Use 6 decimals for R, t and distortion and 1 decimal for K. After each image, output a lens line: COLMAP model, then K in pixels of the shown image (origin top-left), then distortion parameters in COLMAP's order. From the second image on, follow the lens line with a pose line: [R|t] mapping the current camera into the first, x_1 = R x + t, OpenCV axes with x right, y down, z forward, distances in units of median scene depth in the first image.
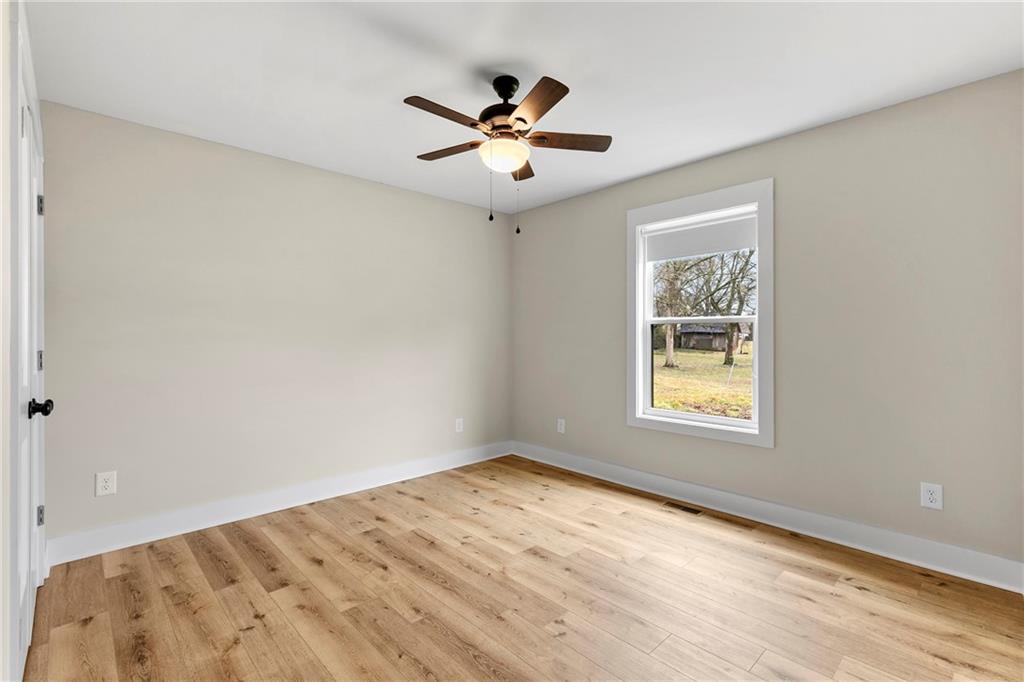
lens RADIAL K [[460.4, 0, 514.5], [0, 460.4, 338.4], [0, 0, 1]] dist [0.001449, 0.000106]
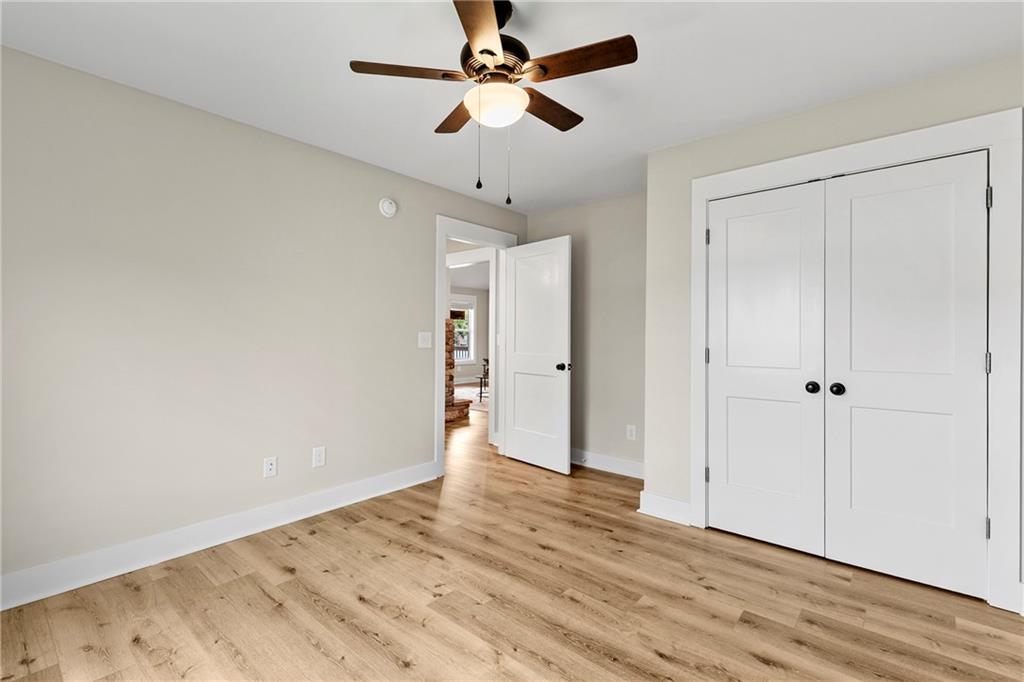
lens RADIAL K [[460.4, 0, 519.8], [0, 460.4, 340.8], [0, 0, 1]] dist [0.001449, 0.000106]
pose [[-0.993177, -0.002610, -0.116586, 0.031207], [-0.004412, 0.999875, 0.015203, -0.007545], [0.116532, 0.015614, -0.993064, 1.972508]]
